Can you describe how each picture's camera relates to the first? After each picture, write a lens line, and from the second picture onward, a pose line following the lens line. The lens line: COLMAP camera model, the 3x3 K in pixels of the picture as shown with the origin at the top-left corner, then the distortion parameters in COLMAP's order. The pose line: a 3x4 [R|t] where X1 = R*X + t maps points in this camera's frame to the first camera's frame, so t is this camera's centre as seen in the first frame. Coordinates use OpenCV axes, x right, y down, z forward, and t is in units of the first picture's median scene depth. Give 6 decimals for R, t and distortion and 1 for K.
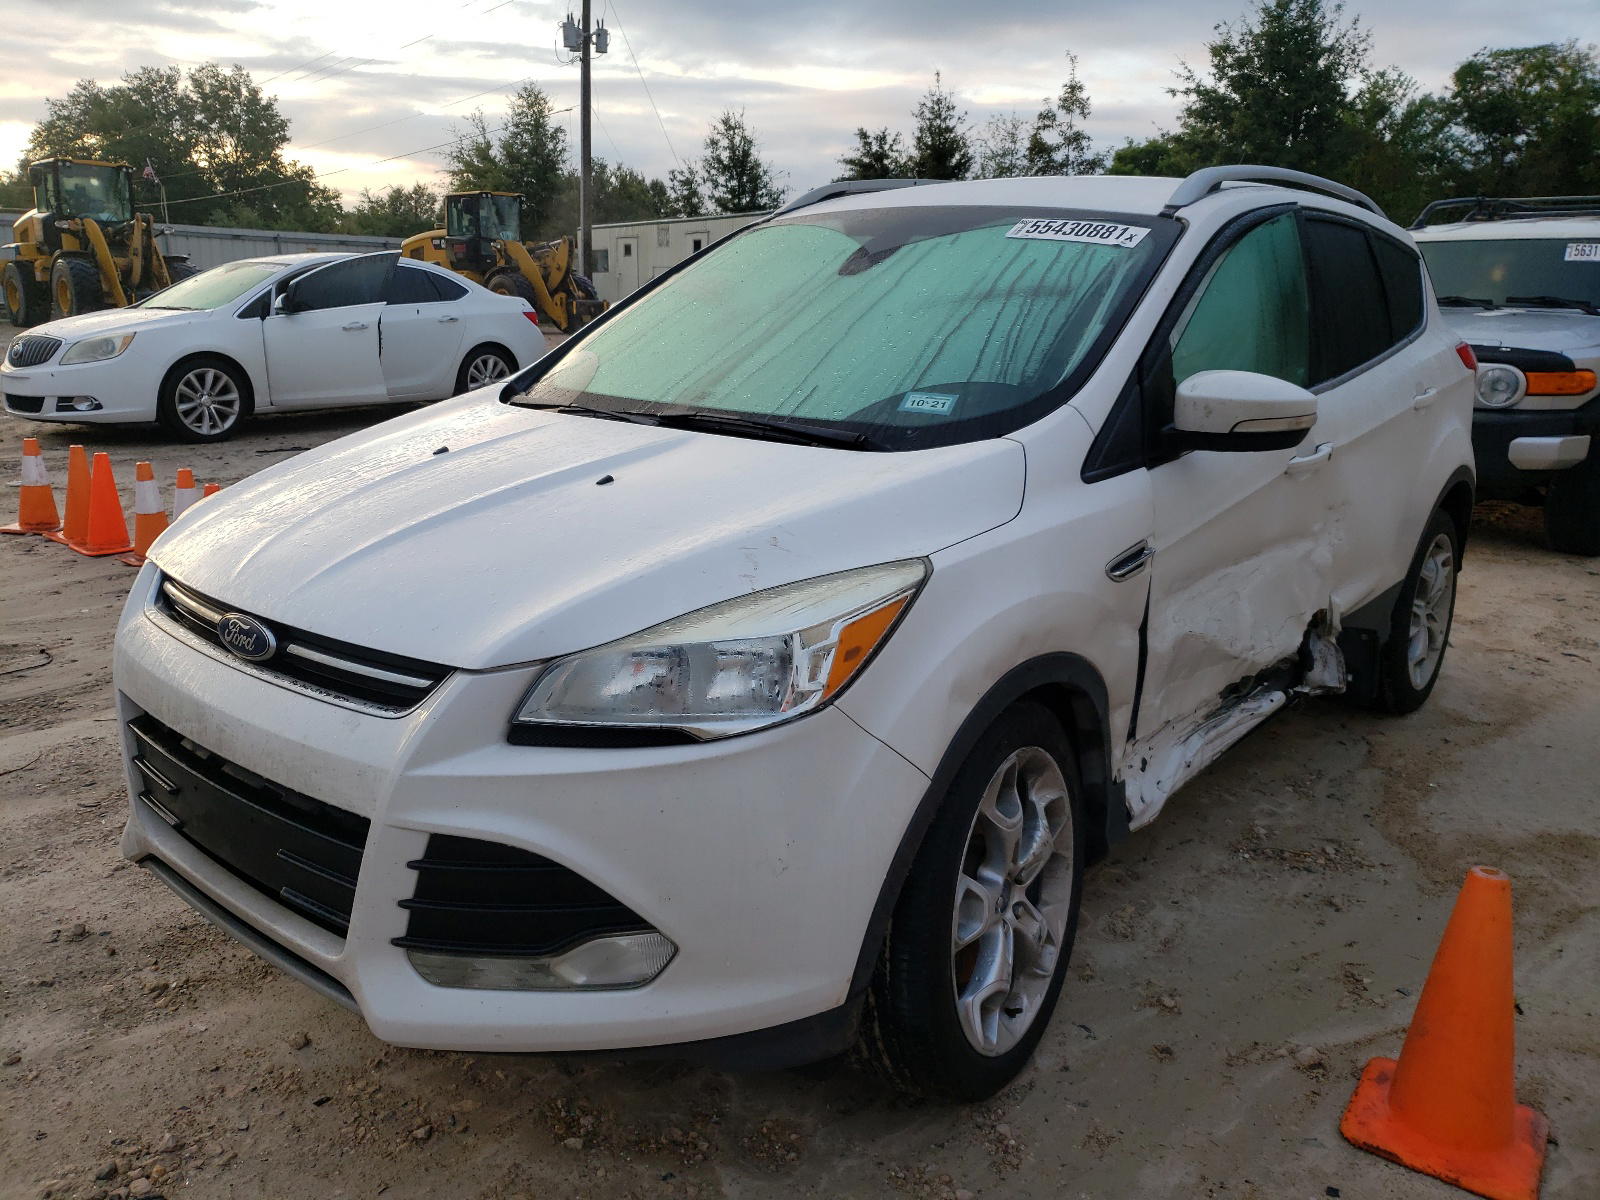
lens RADIAL K [[1239.9, 0, 787.6], [0, 1239.9, 591.0], [0, 0, 1]] dist [0.008087, -0.009792]
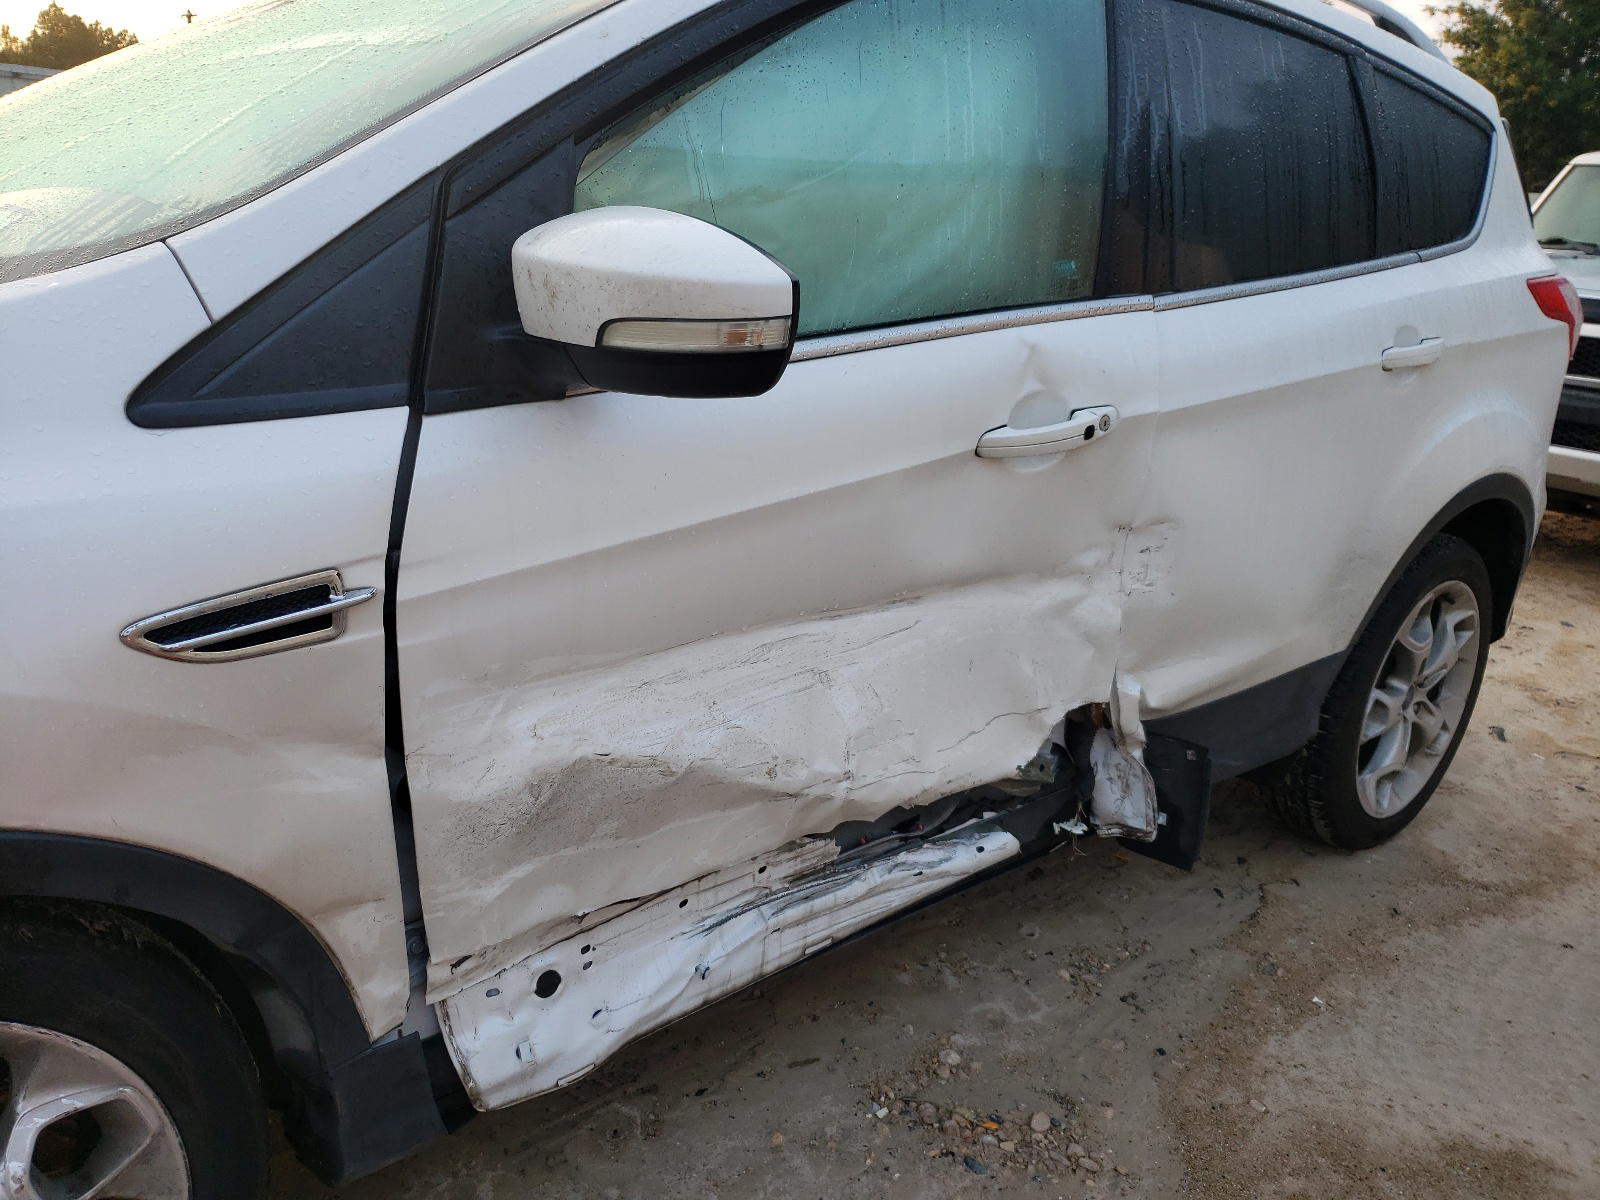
lens RADIAL K [[1239.9, 0, 804.5], [0, 1239.9, 609.8], [0, 0, 1]] dist [0.008087, -0.009792]
pose [[0.983488, 0.117422, -0.137710, 0.354341], [-0.107468, 0.991172, 0.077645, -0.054356], [0.145612, -0.061563, 0.987425, 0.402652]]
